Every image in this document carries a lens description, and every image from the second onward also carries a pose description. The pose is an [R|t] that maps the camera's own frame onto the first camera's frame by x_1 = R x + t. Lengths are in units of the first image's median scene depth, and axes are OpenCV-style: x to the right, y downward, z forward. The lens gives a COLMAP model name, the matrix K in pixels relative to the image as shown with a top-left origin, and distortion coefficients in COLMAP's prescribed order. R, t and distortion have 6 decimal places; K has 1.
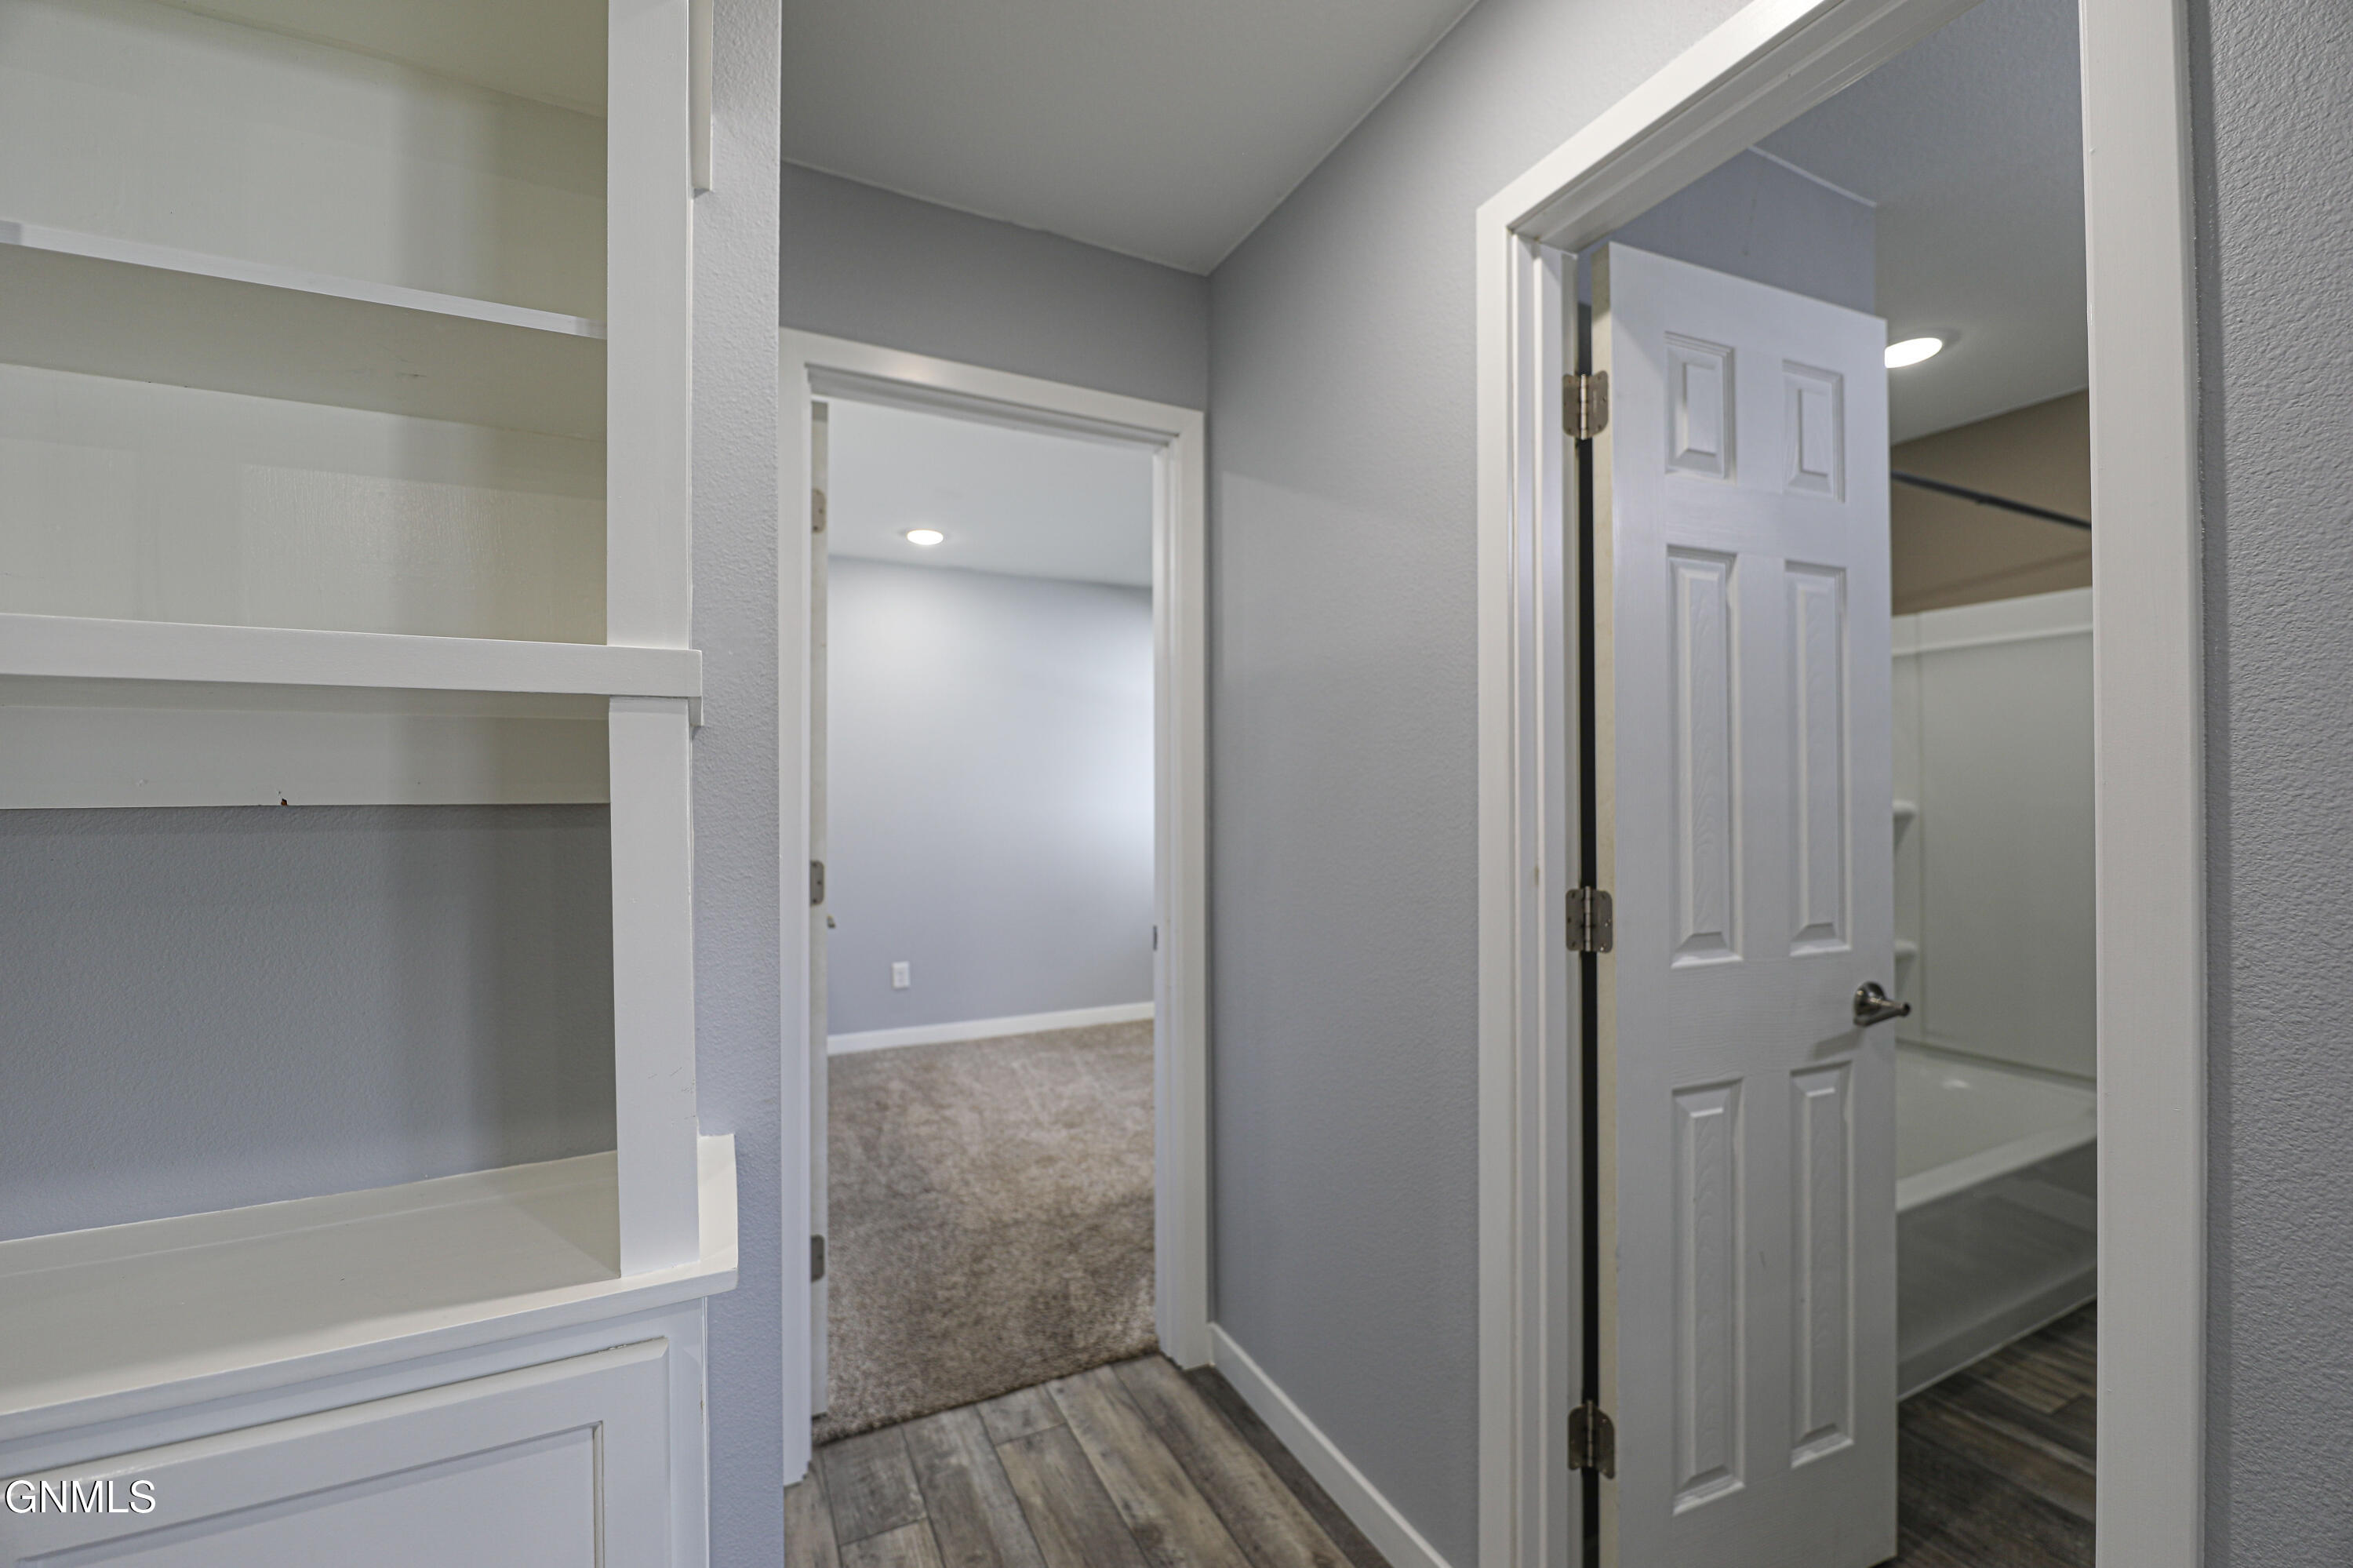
lens RADIAL K [[954.3, 0, 1177.1], [0, 954.3, 788.3], [0, 0, 1]] dist [-0.001838, -0.000522]
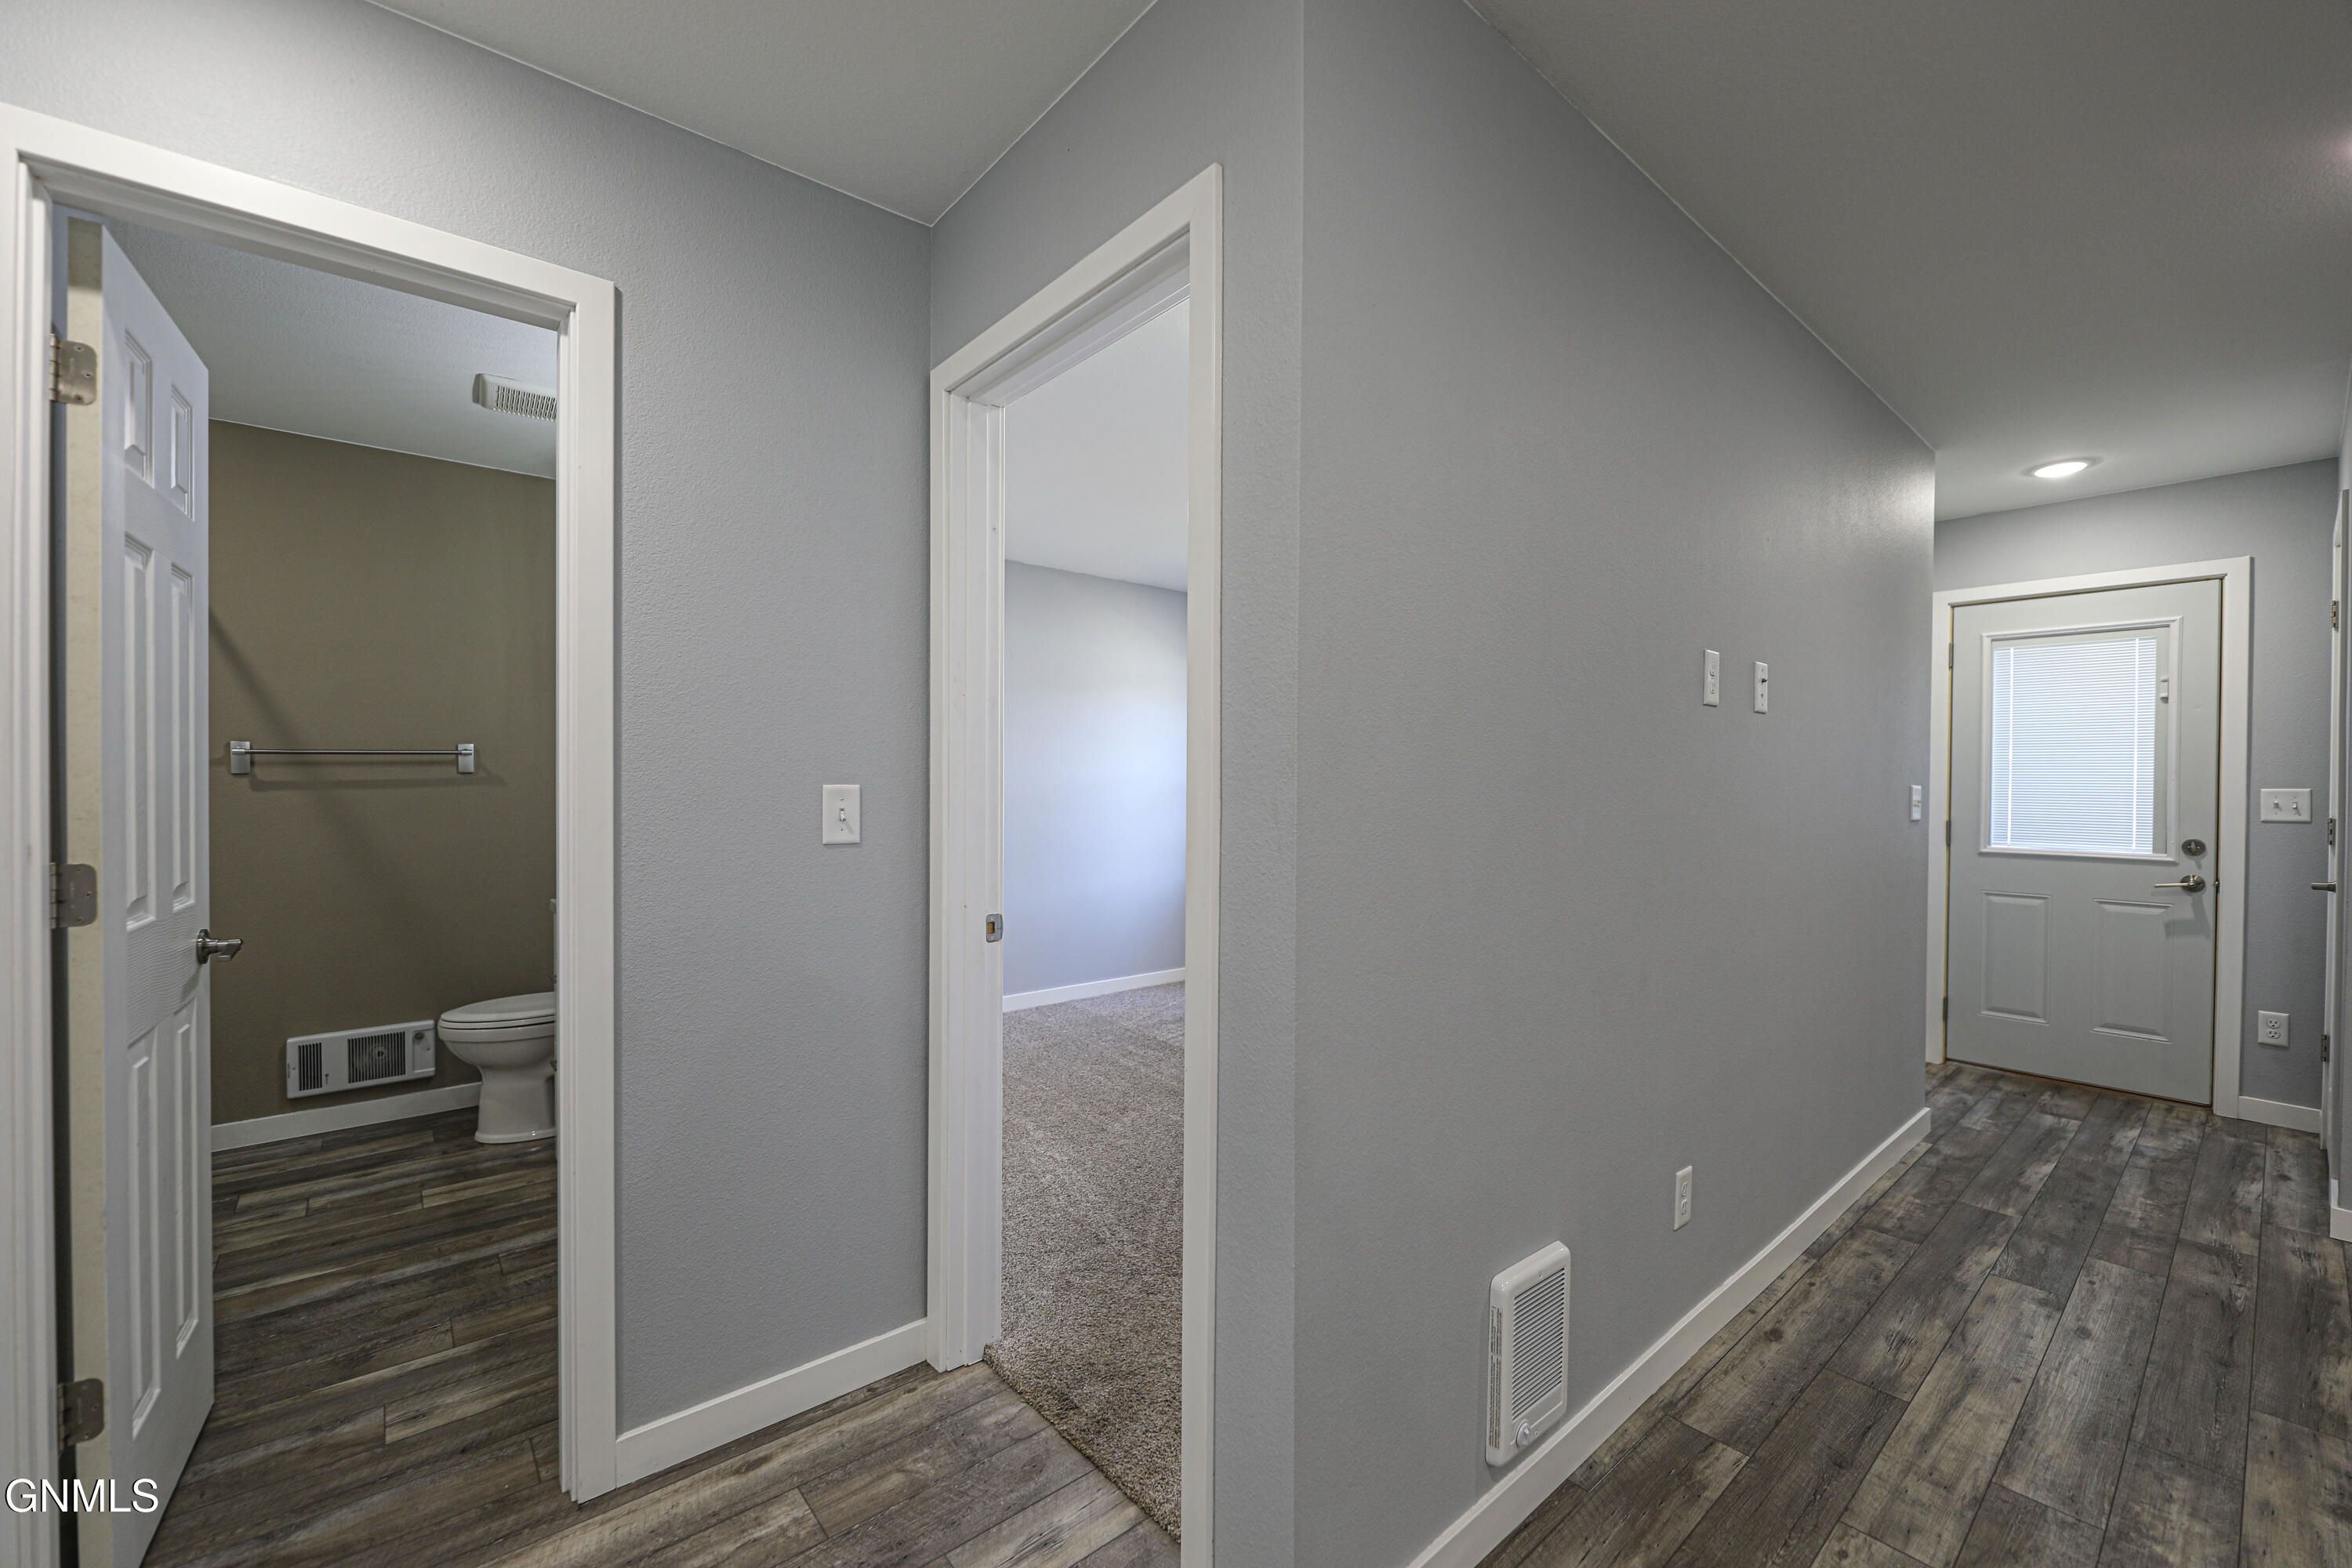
lens RADIAL K [[953.8, 0, 1176.6], [0, 953.8, 788.3], [0, 0, 1]] dist [-0.001838, -0.000522]
pose [[-0.225230, -0.007832, 0.974274, -0.708164], [-0.013115, 0.999901, 0.005006, 0.007345], [-0.974217, -0.011650, -0.225311, 0.093427]]
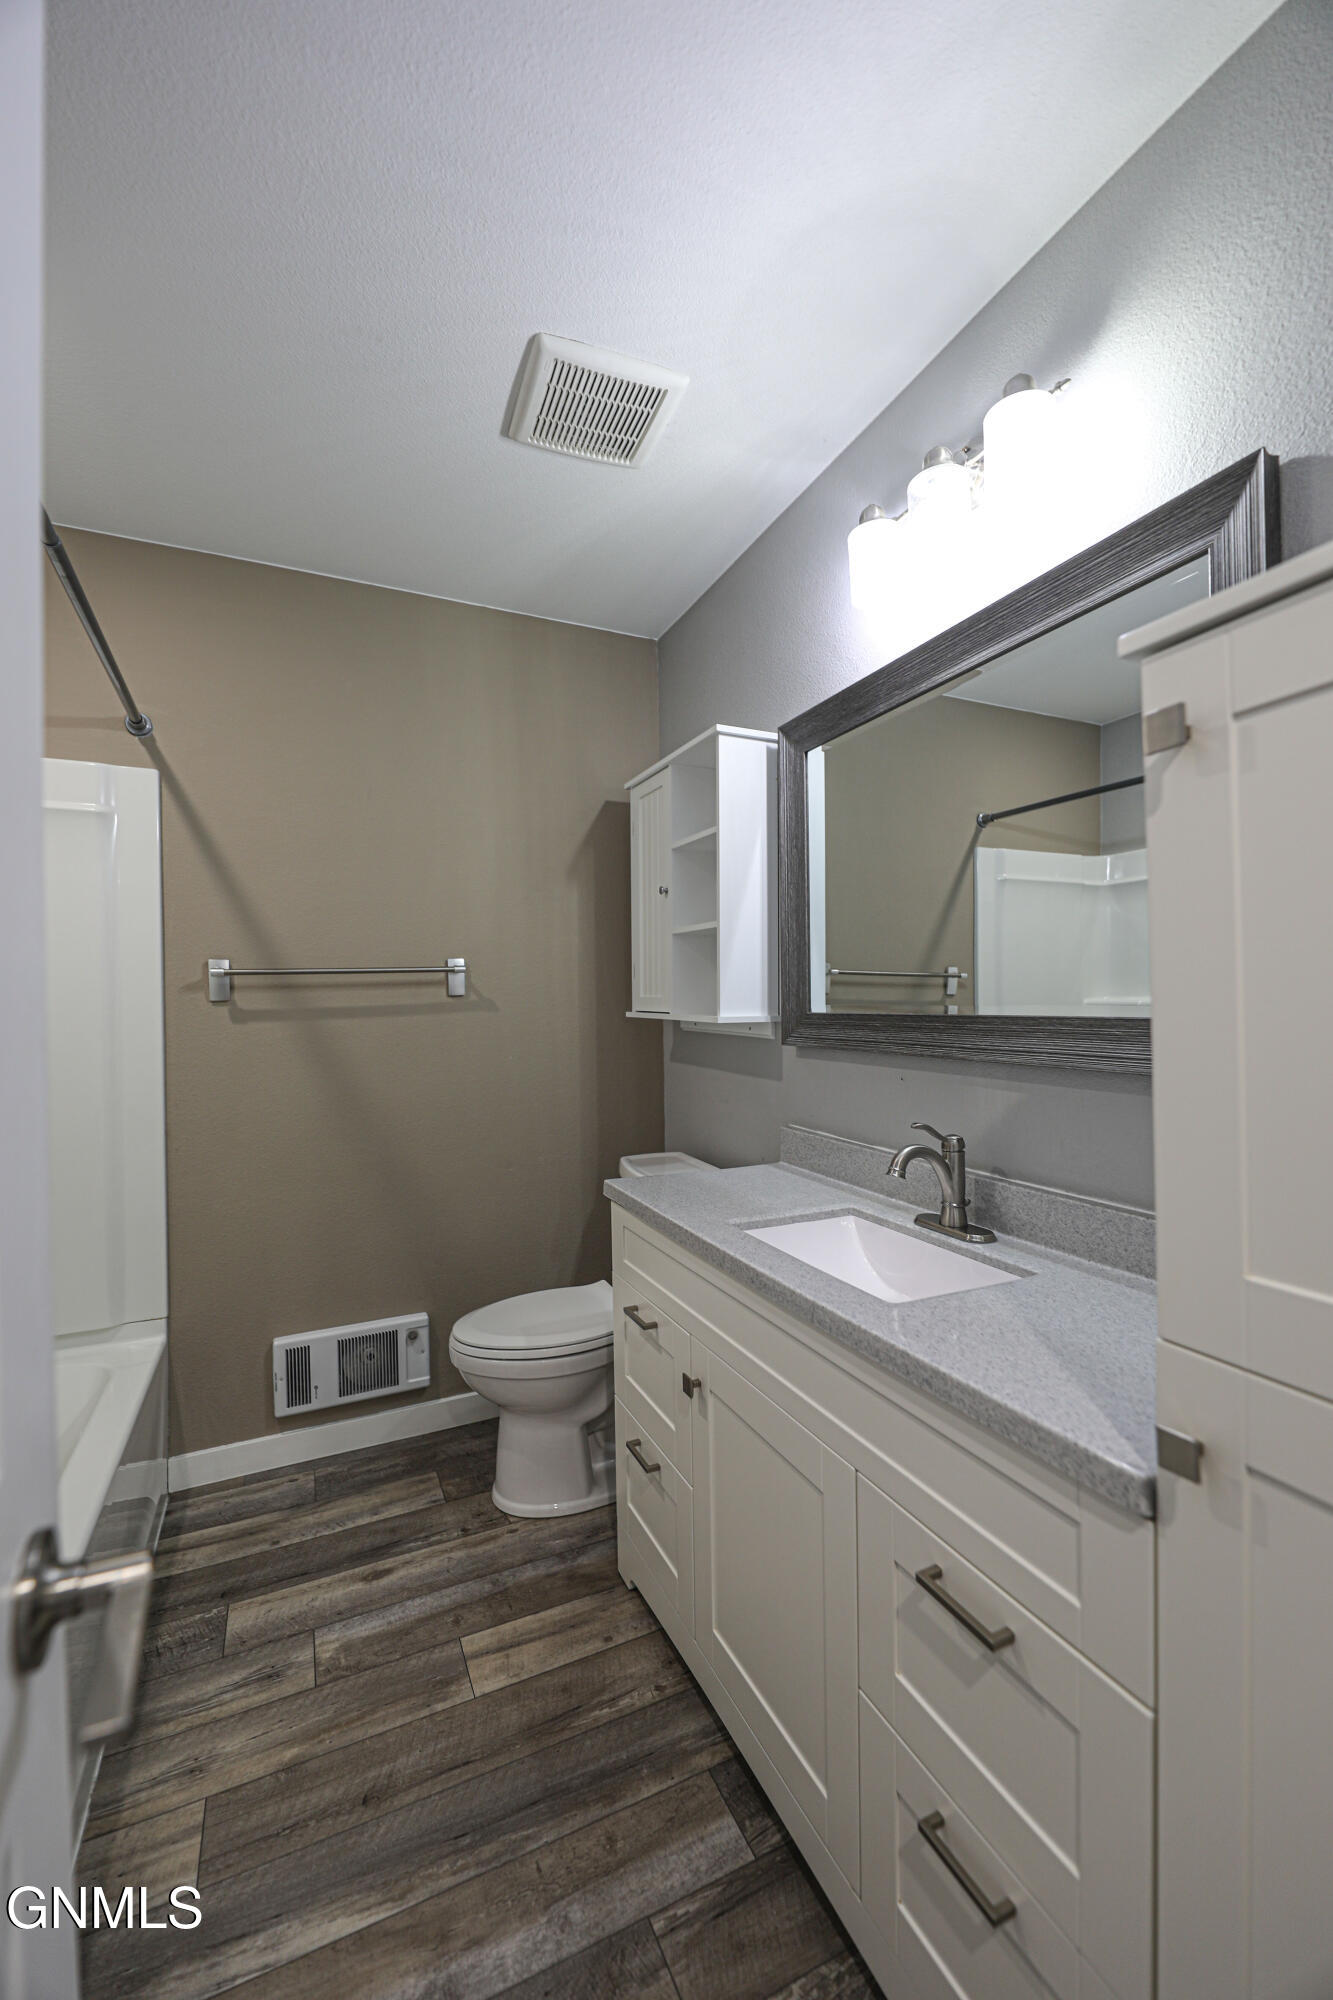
lens RADIAL K [[807.2, 0, 668.3], [0, 807.2, 1006.6], [0, 0, 1]] dist [0.003297, -0.004779]
pose [[0.037816, -0.003701, 0.999278, 0.453156], [0.005021, 0.999981, 0.003513, 0.021513], [-0.999272, 0.004884, 0.037833, 0.815194]]
